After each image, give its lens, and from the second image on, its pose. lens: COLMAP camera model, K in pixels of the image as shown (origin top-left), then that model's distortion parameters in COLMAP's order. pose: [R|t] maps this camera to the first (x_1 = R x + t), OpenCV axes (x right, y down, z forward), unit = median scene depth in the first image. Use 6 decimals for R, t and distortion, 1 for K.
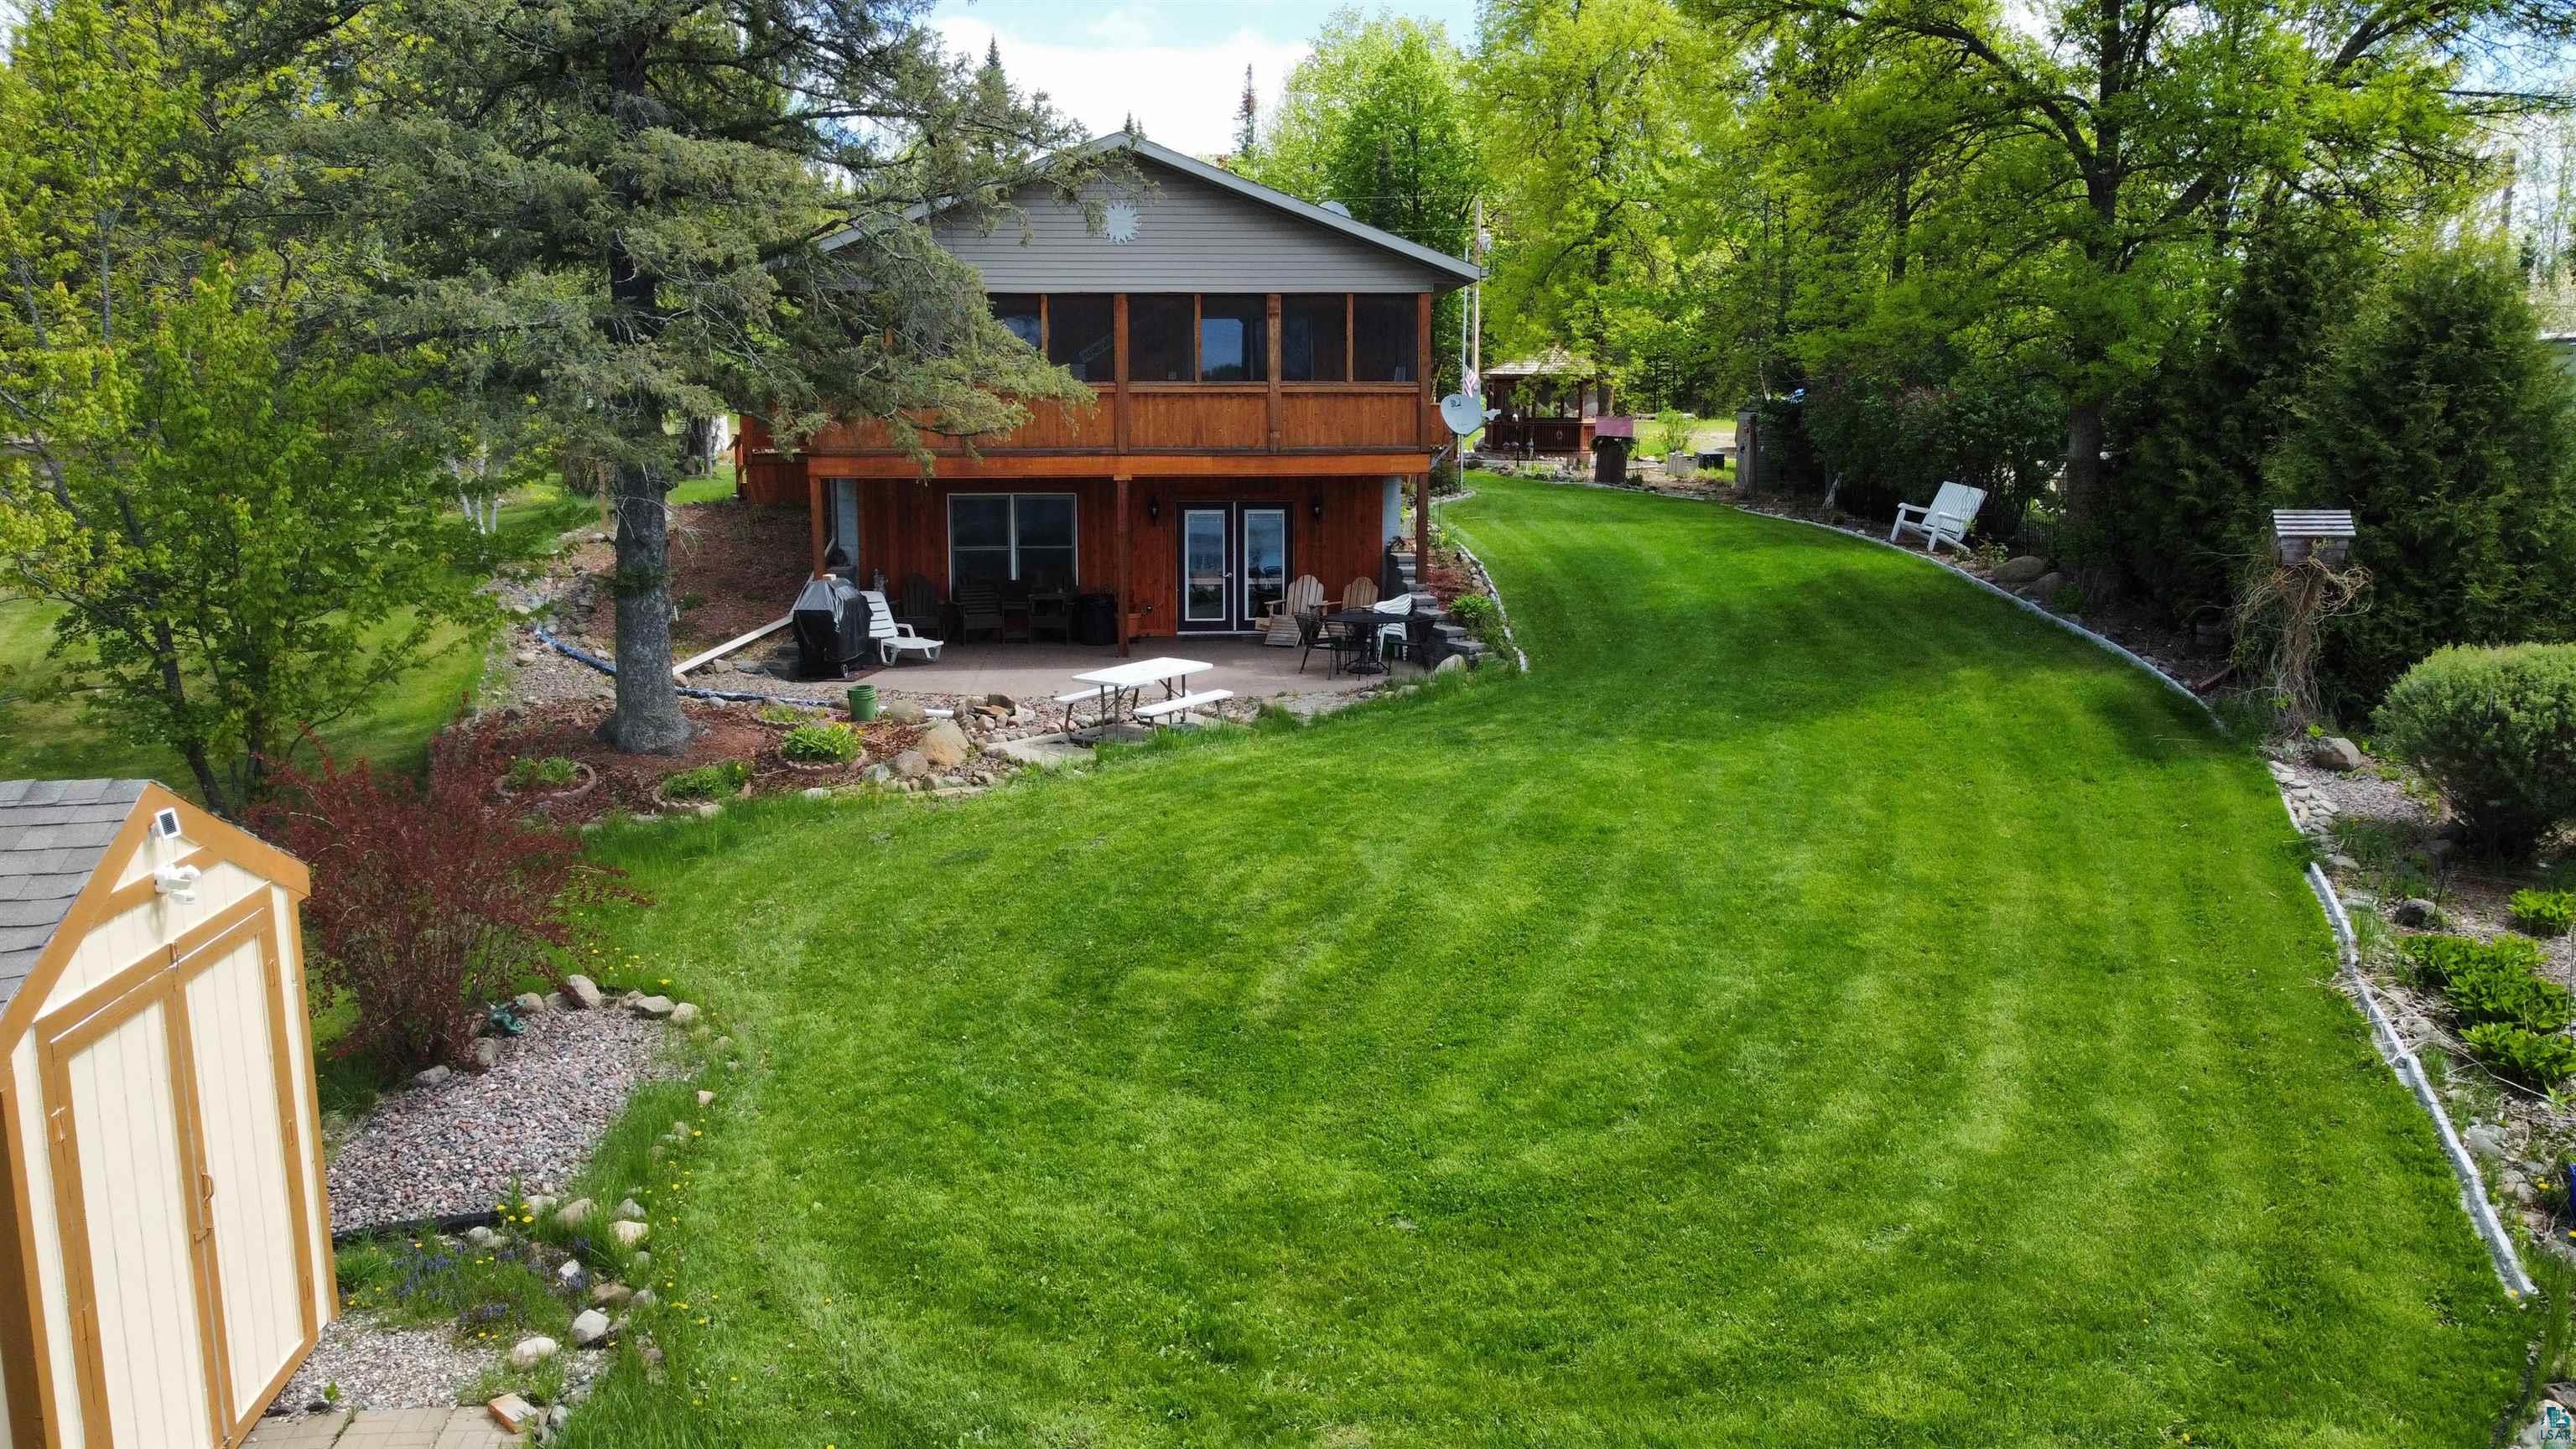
lens RADIAL K [[1956.5, 0, 1281.2], [0, 1956.5, 730.1], [0, 0, 1]] dist [0.004369, -0.008327]
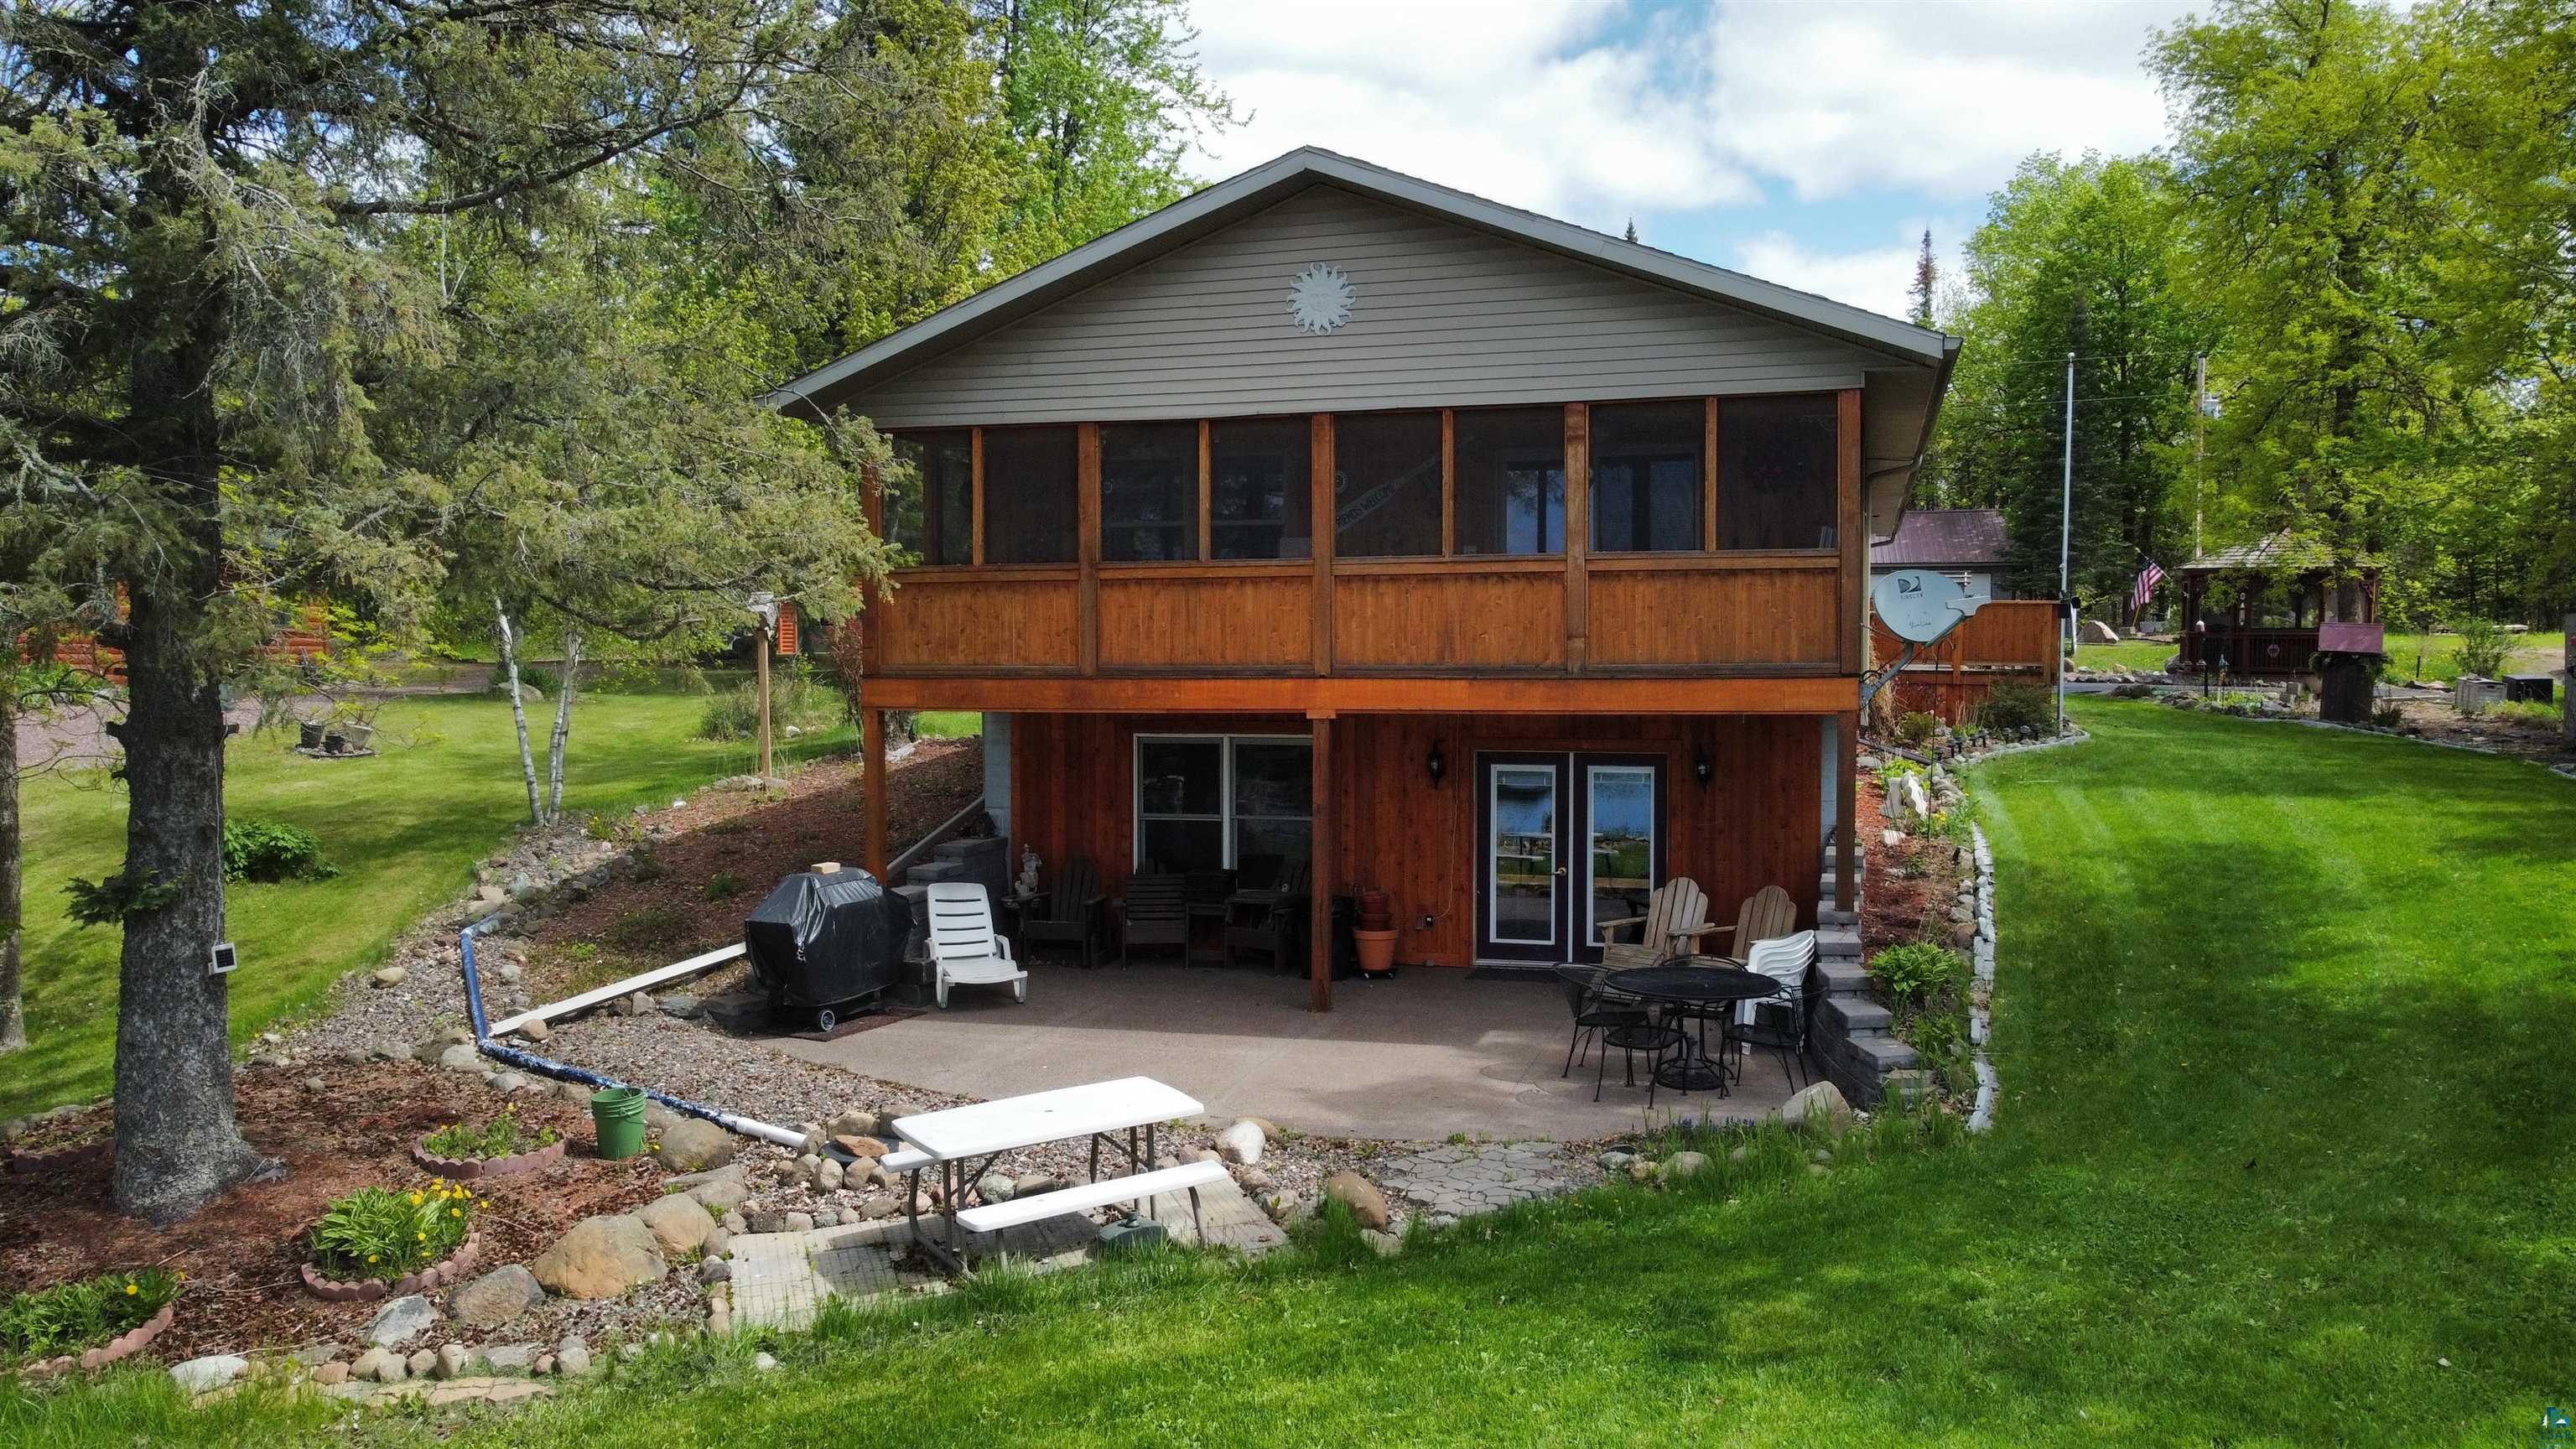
lens RADIAL K [[1956.5, 0, 1281.2], [0, 1956.5, 730.1], [0, 0, 1]] dist [0.004369, -0.008327]
pose [[0.931357, 0.013477, -0.363857, 0.137454], [-0.054096, 0.993346, -0.101676, -0.067678], [0.360066, 0.114380, 0.925889, 0.476542]]
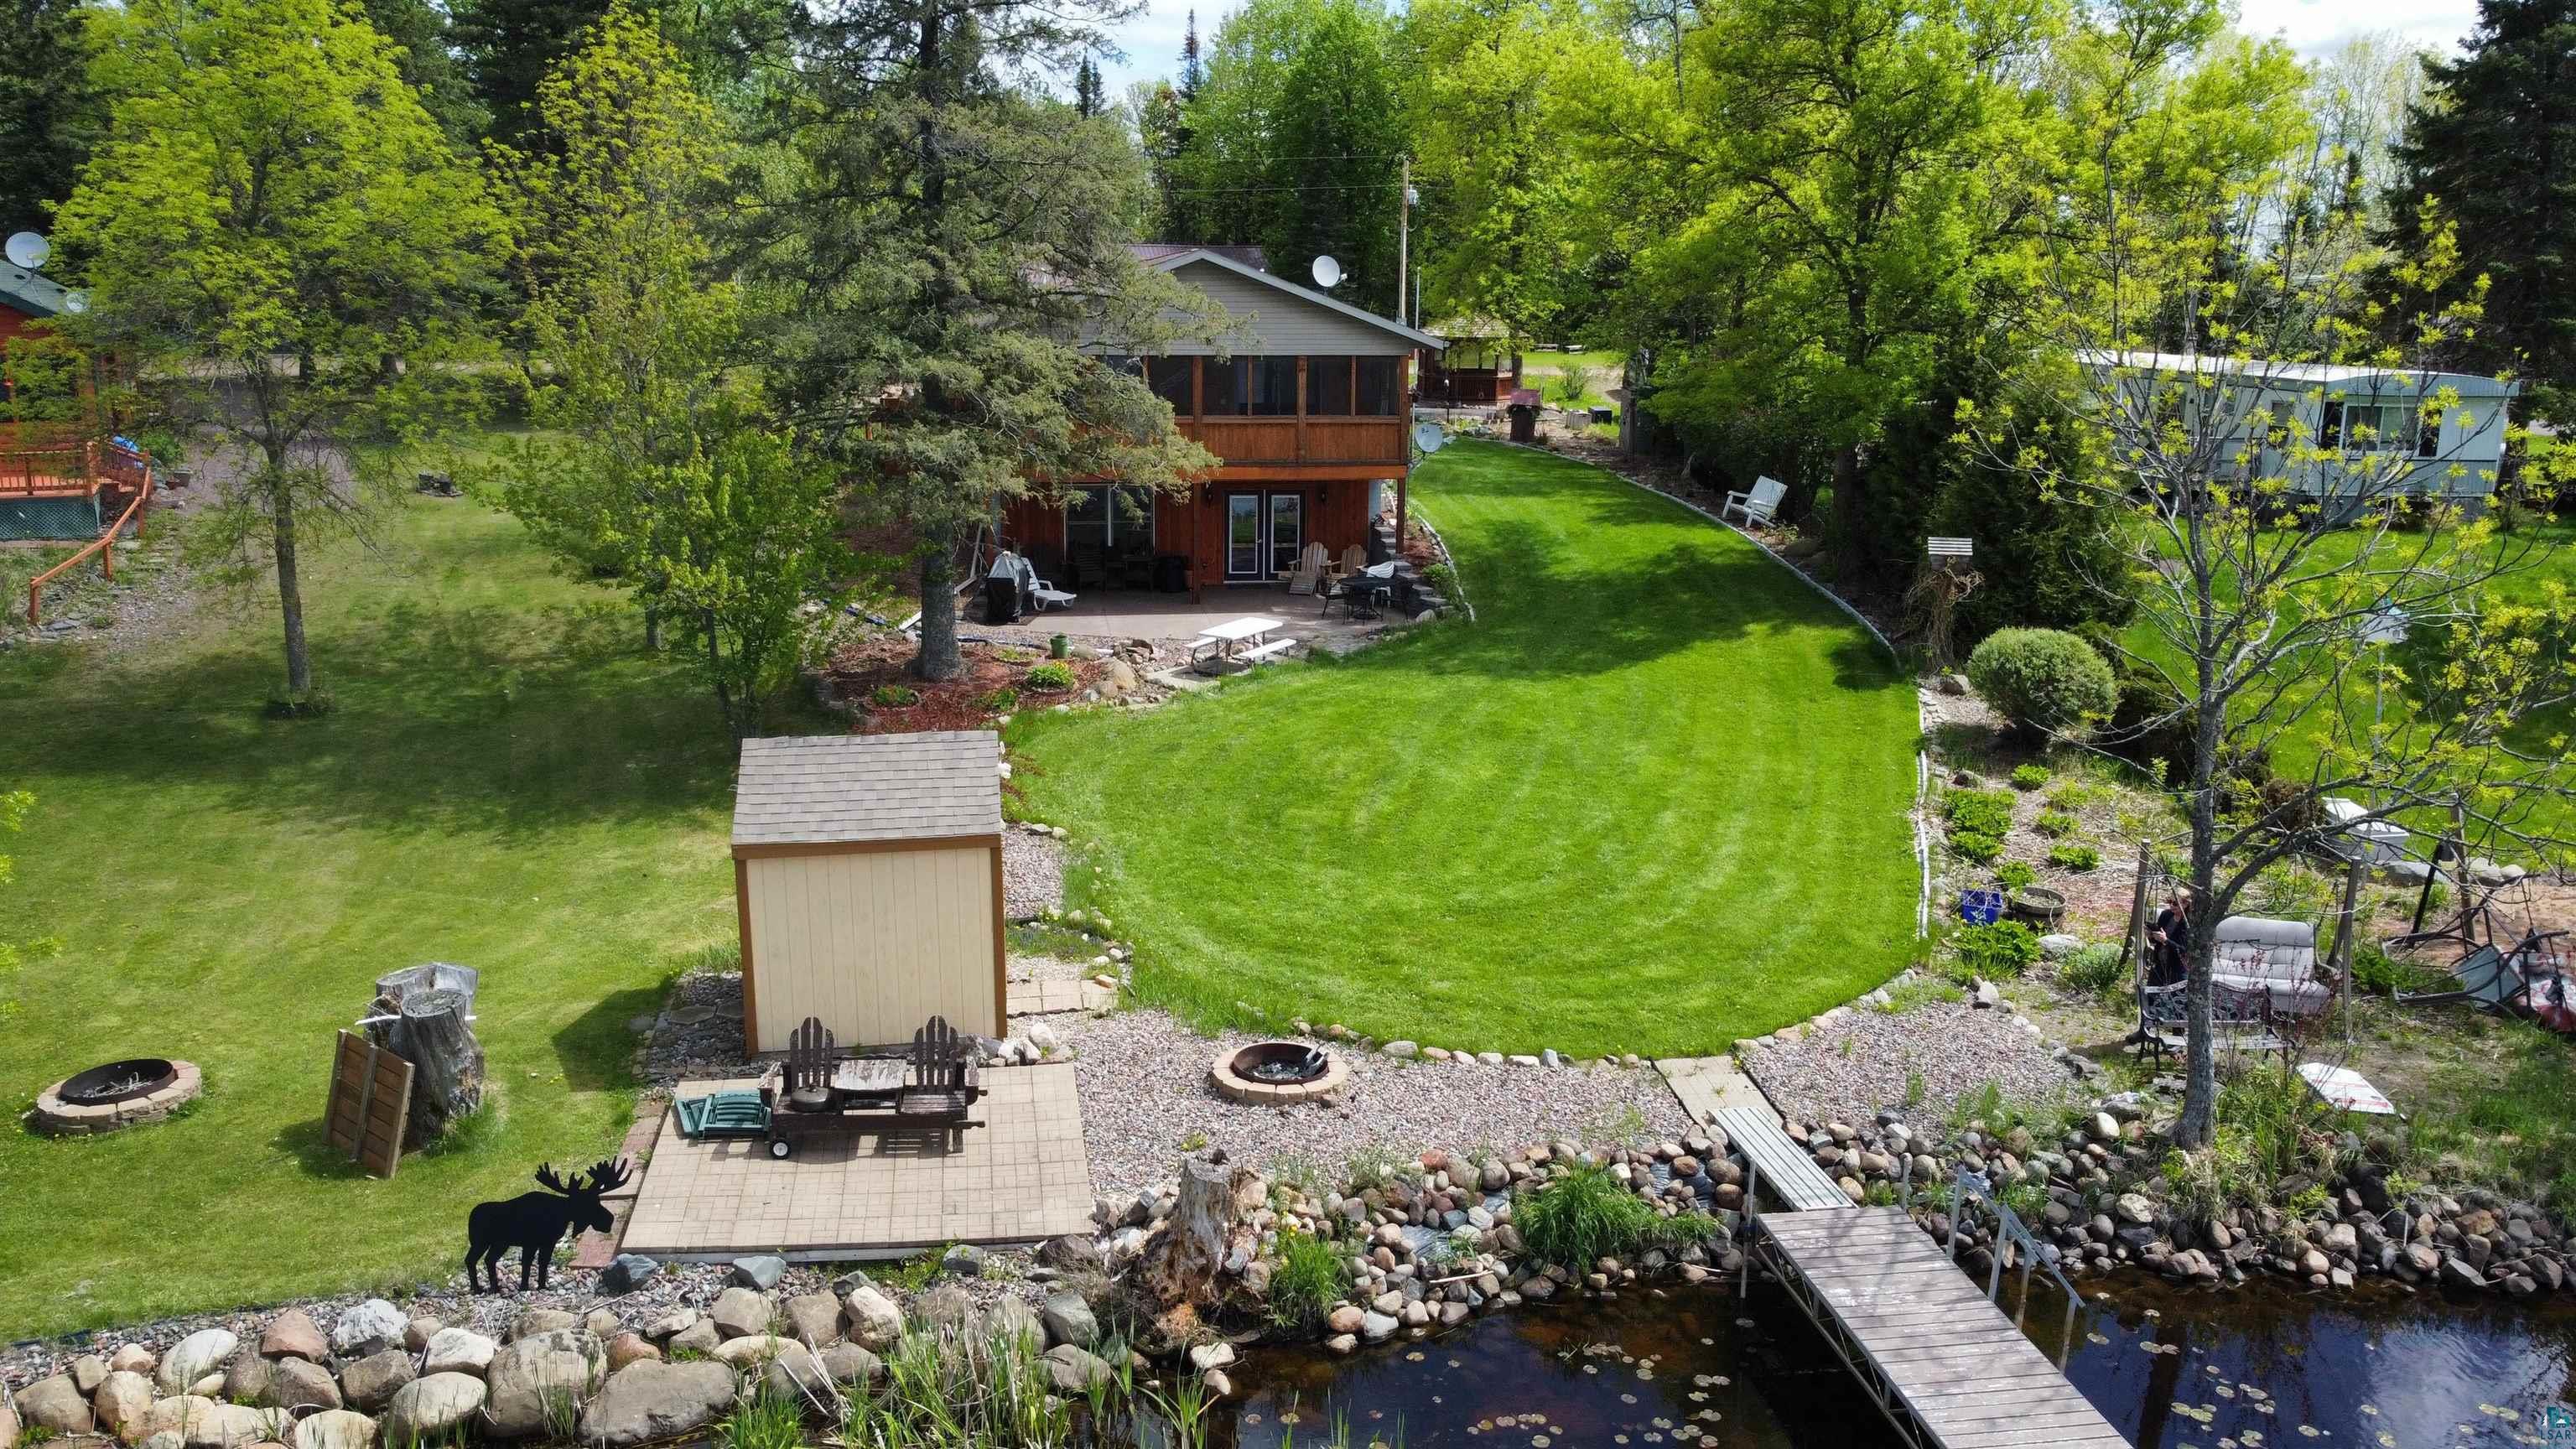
lens RADIAL K [[1956.5, 0, 1281.2], [0, 1956.5, 730.1], [0, 0, 1]] dist [0.004369, -0.008327]
pose [[0.998573, -0.000767, 0.053391, -0.105115], [-0.002926, 0.997609, 0.069050, -0.049016], [-0.053316, -0.069108, 0.996183, -0.508461]]
